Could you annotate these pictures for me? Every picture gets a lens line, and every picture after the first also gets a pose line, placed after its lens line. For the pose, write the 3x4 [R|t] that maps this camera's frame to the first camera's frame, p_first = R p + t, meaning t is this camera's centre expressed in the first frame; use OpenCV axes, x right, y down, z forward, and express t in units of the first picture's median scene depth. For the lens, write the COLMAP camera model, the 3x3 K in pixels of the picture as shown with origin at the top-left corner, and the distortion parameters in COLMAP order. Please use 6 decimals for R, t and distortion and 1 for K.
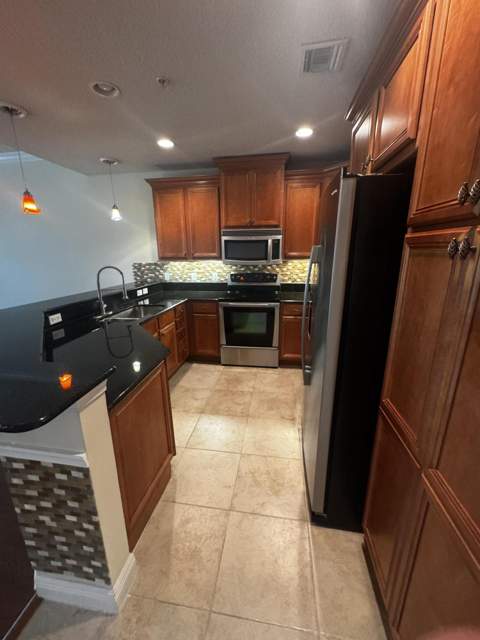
lens RADIAL K [[257.6, 0, 240.0], [0, 257.6, 320.0], [0, 0, 1]] dist [-0.002066, -0.000643]
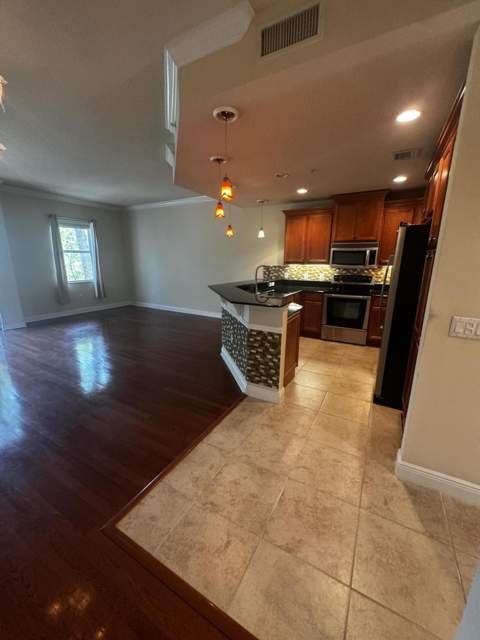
lens RADIAL K [[257.6, 0, 240.0], [0, 257.6, 320.0], [0, 0, 1]] dist [-0.002066, -0.000643]
pose [[0.936529, 0.097243, -0.336833, -0.025354], [-0.106669, 0.994249, -0.009544, 0.139891], [0.333968, 0.044868, 0.941516, -0.495008]]
